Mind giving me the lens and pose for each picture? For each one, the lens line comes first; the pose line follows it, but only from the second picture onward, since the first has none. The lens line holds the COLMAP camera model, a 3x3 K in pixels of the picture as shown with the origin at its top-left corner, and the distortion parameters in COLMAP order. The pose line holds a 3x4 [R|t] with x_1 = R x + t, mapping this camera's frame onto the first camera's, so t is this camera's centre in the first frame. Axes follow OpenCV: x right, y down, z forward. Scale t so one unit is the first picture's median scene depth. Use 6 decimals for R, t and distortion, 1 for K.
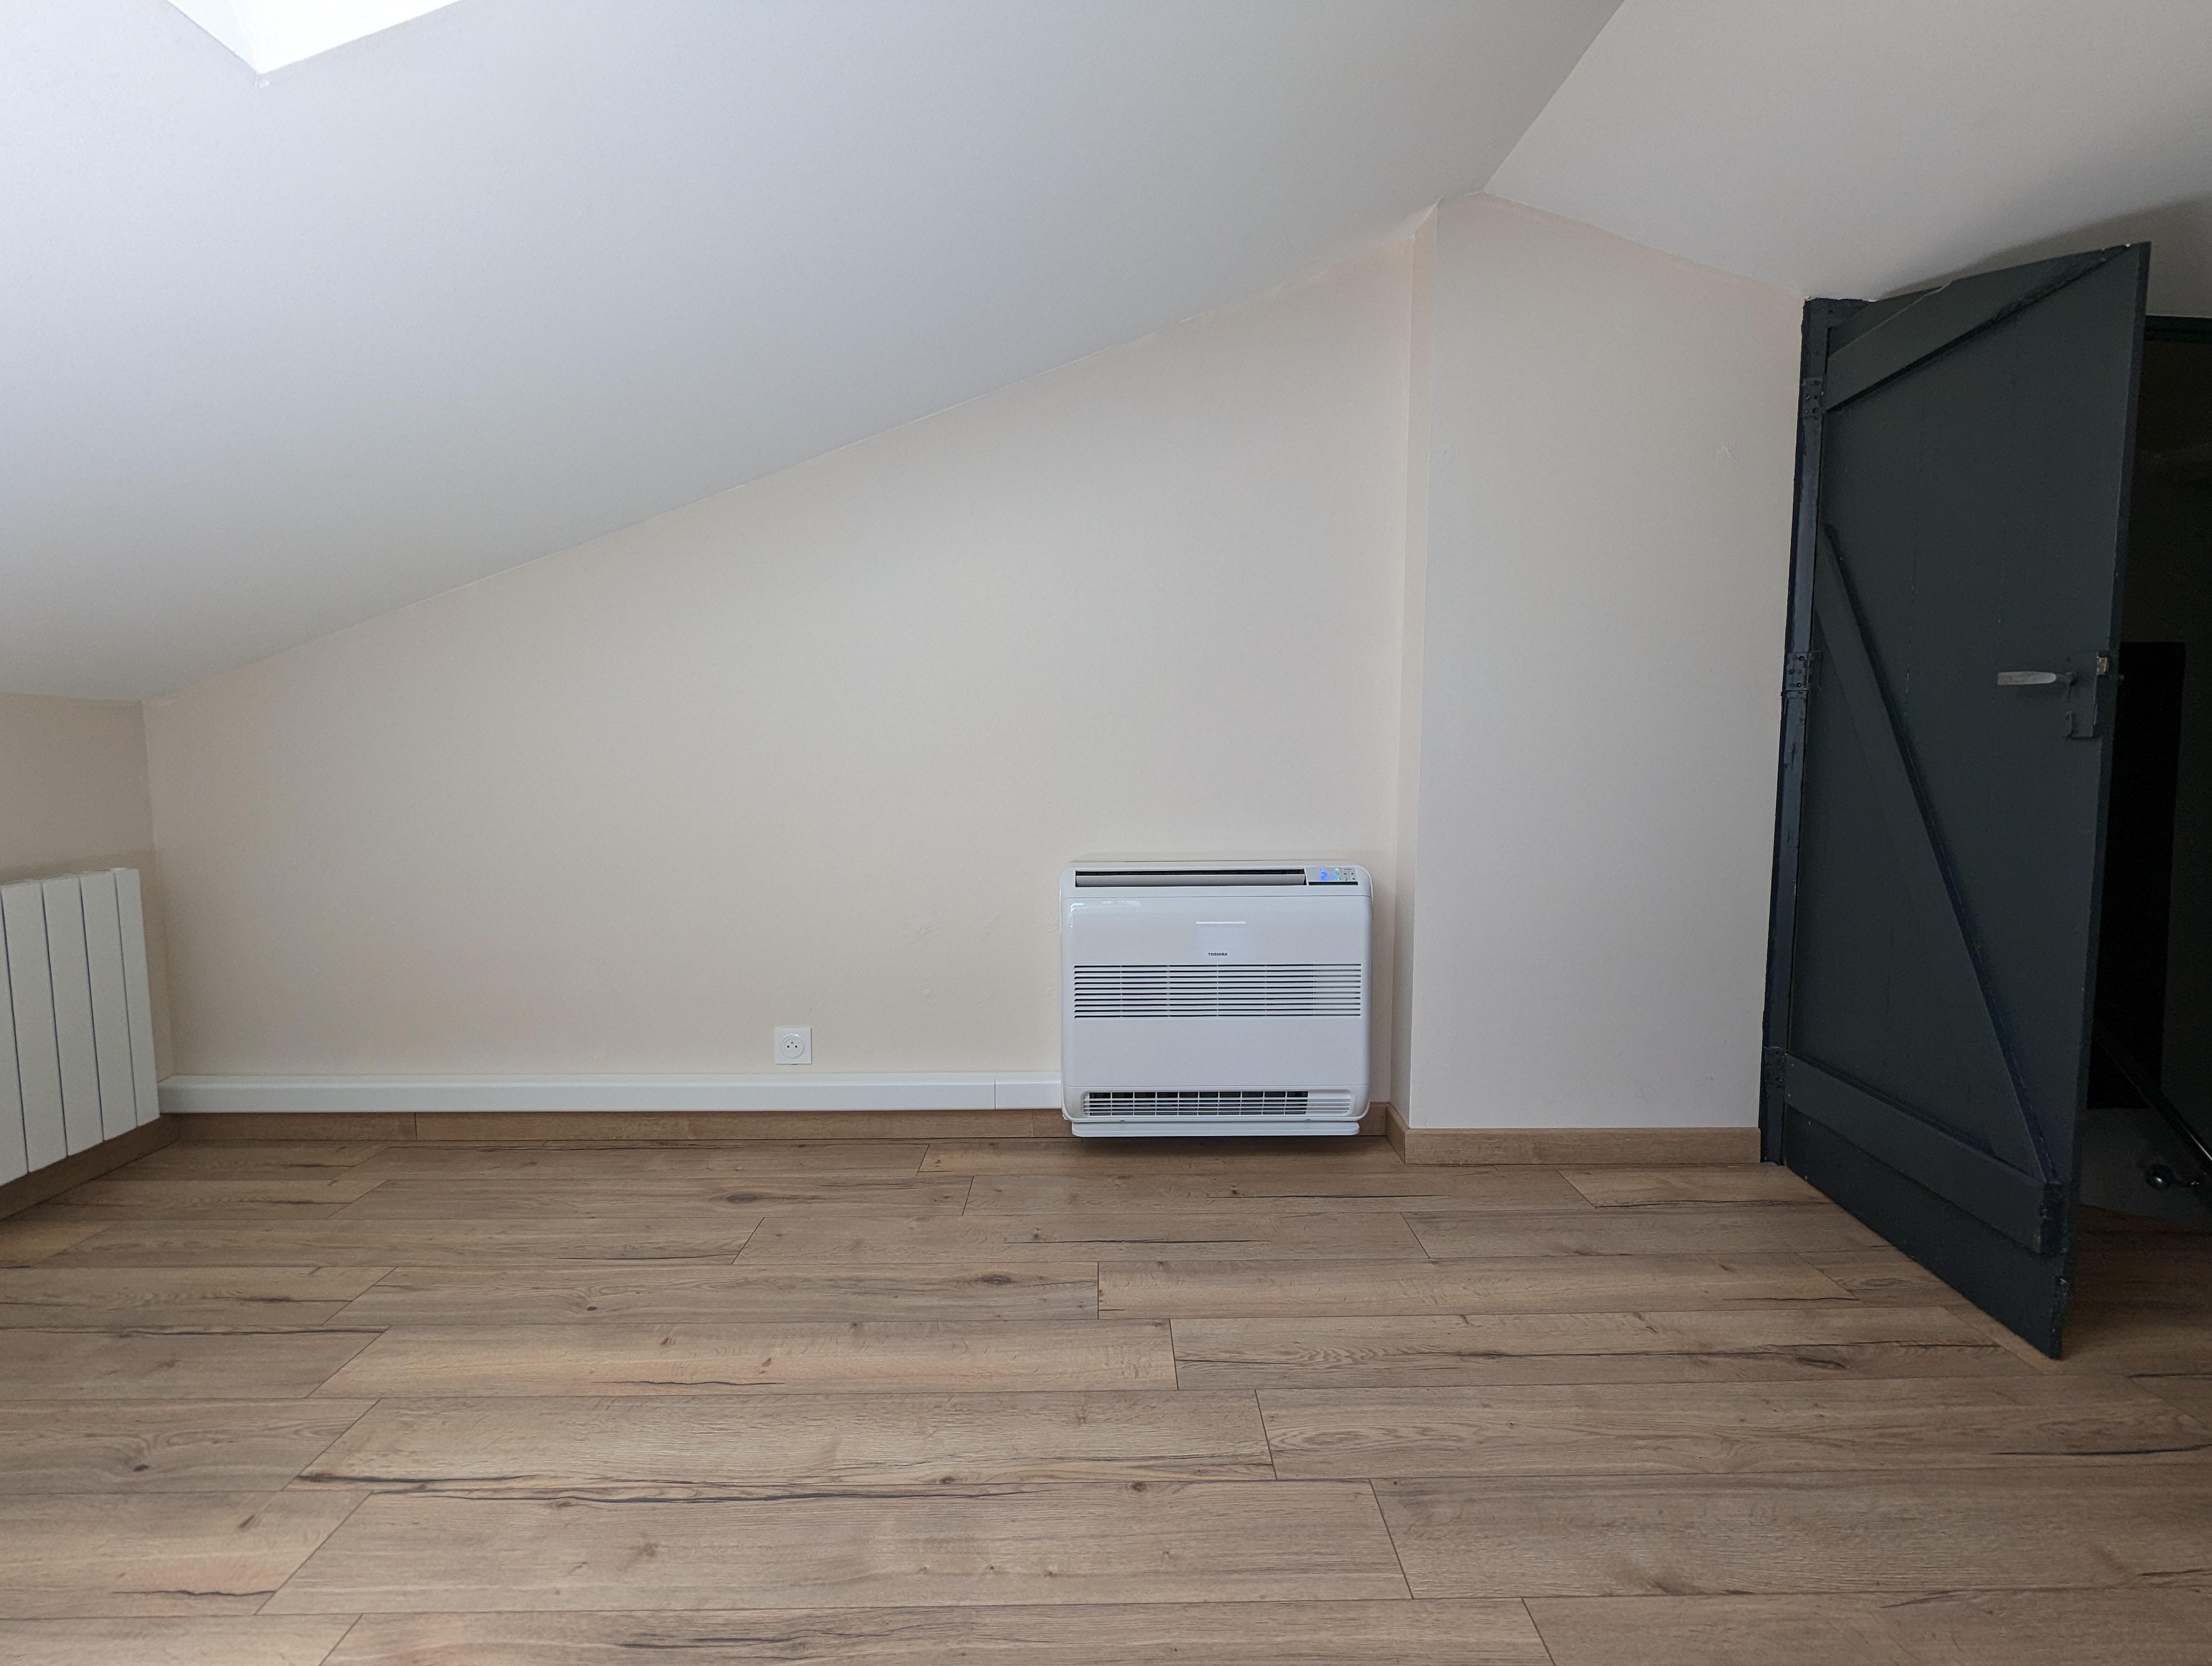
lens RADIAL K [[1041.8, 0, 1104.6], [0, 1041.8, 835.7], [0, 0, 1]] dist [-0.003269, 0.000941]
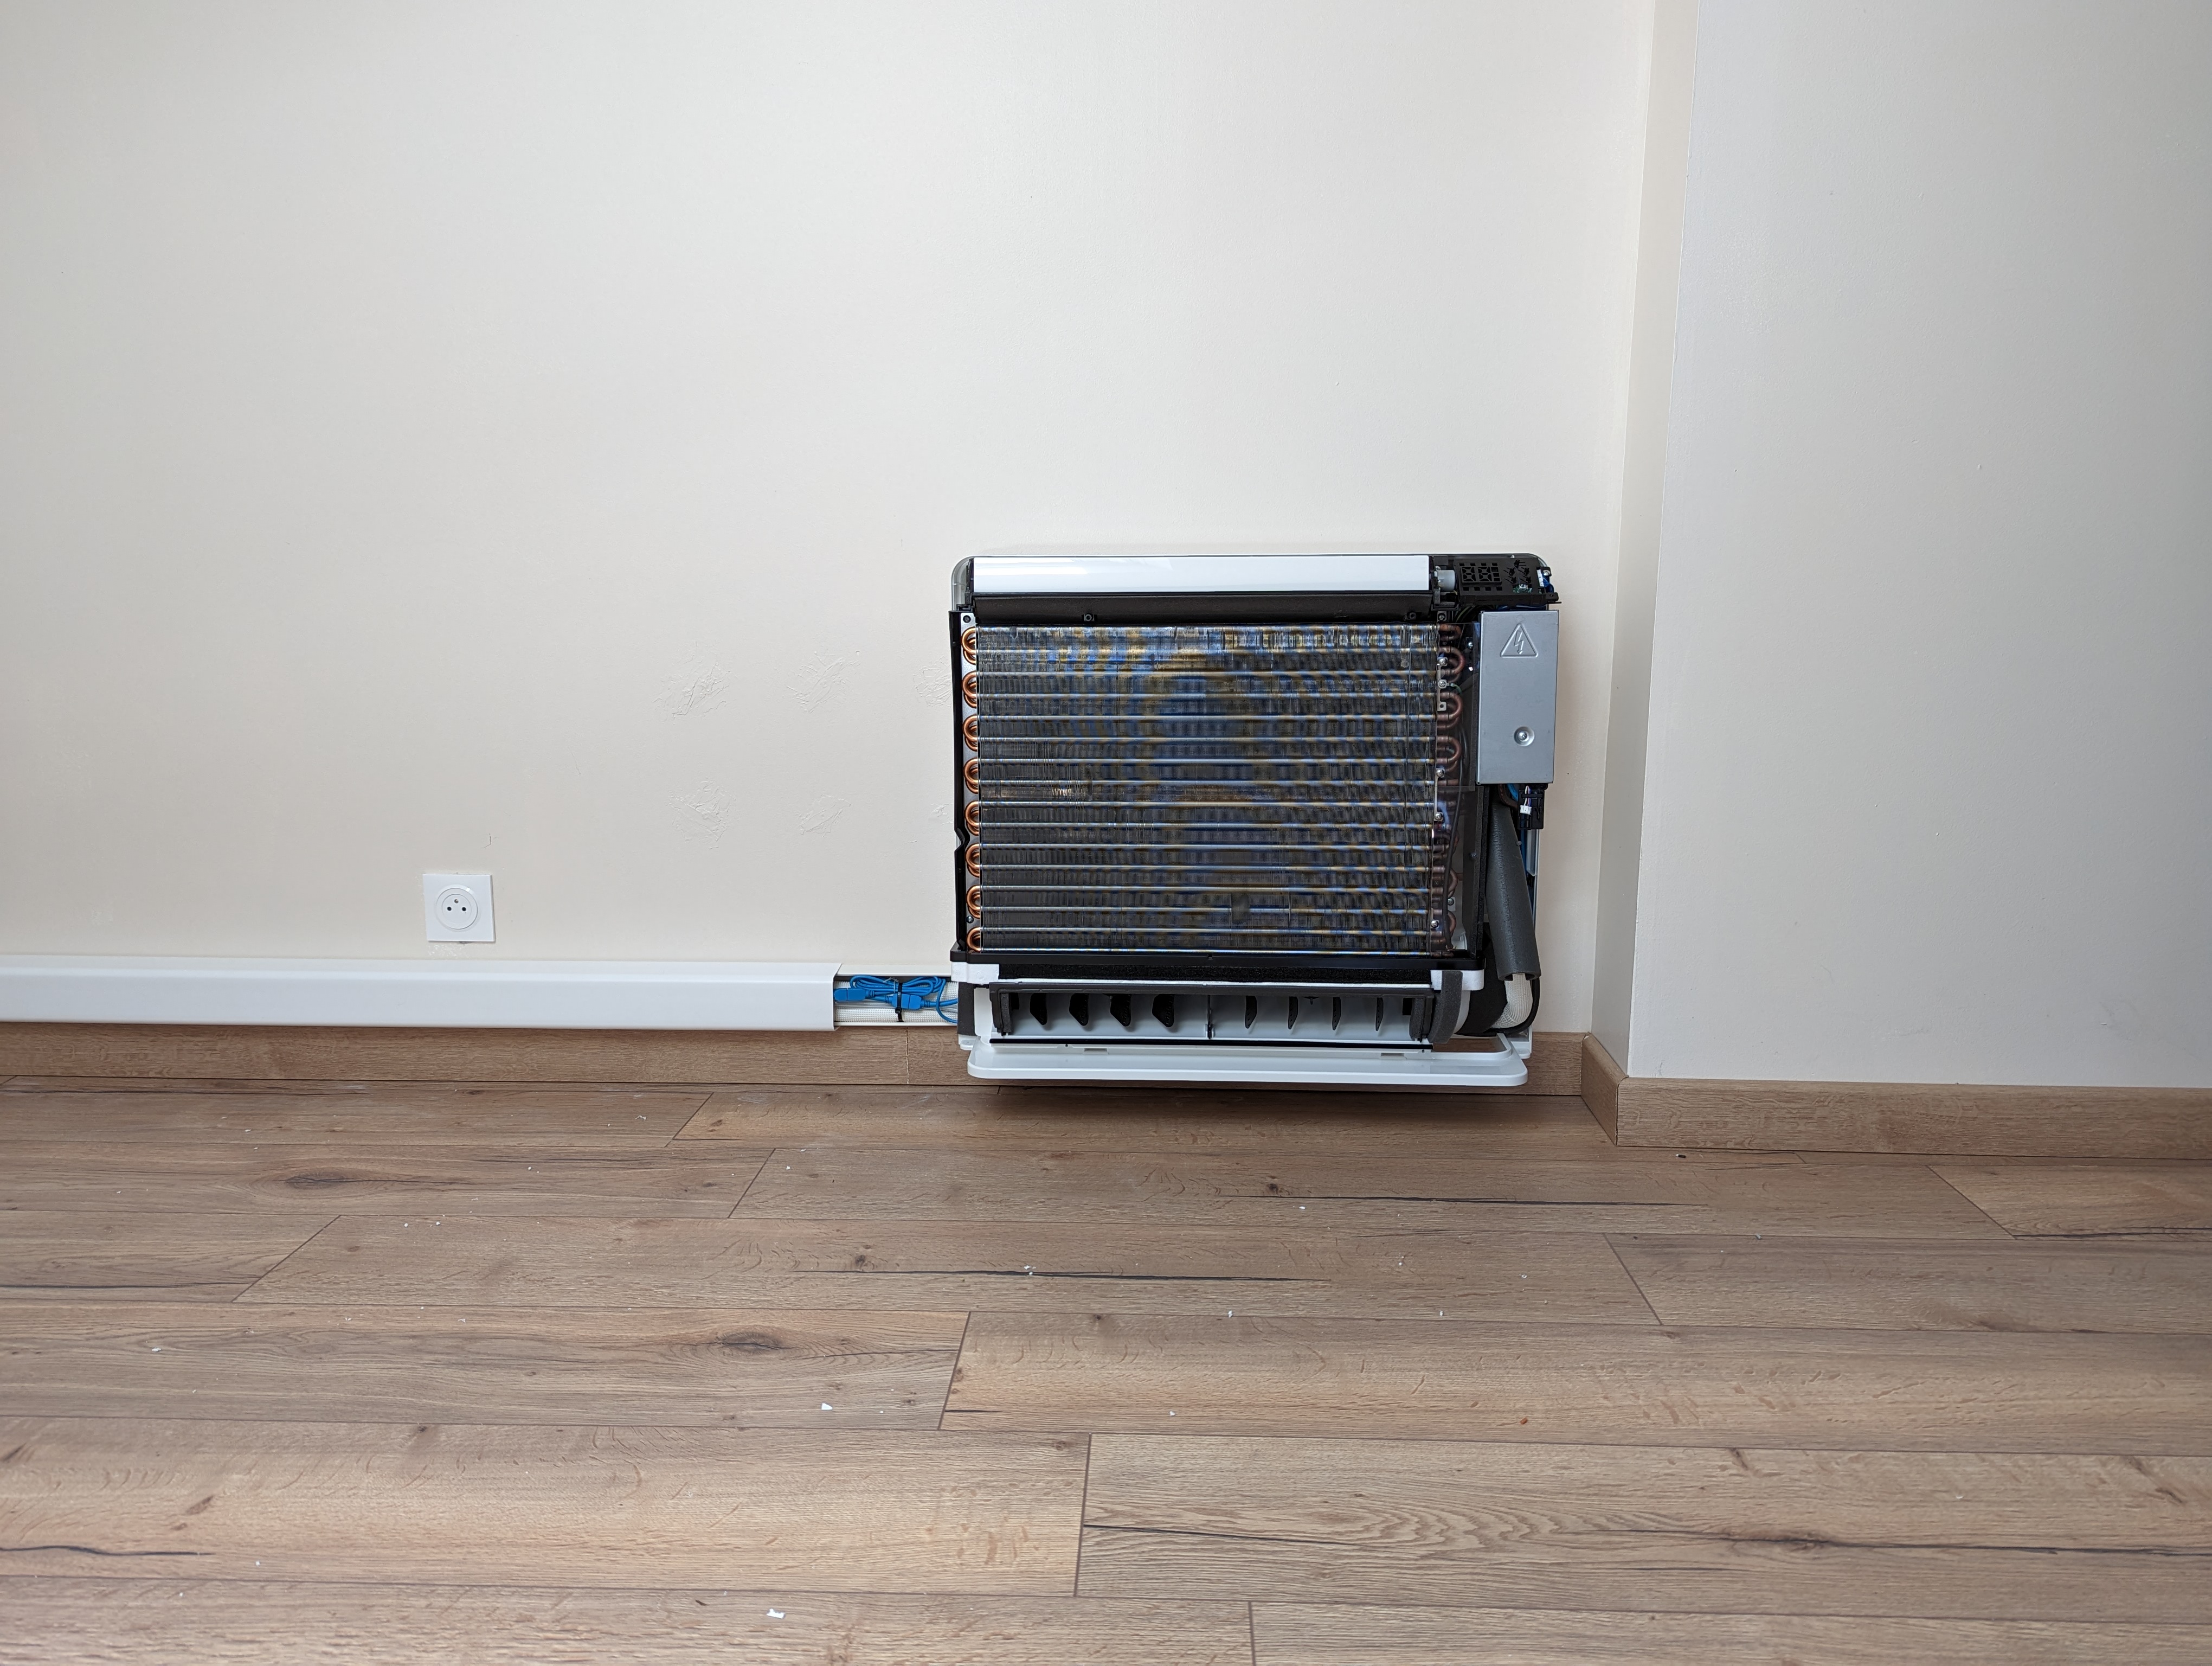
lens RADIAL K [[1569.9, 0, 1101.8], [0, 1569.9, 823.9], [0, 0, 1]] dist [0.042389, -0.034246]
pose [[0.998887, 0.012280, -0.045540, 0.086772], [-0.008571, 0.996697, 0.080762, 0.121843], [0.046381, -0.080281, 0.995693, 0.287972]]
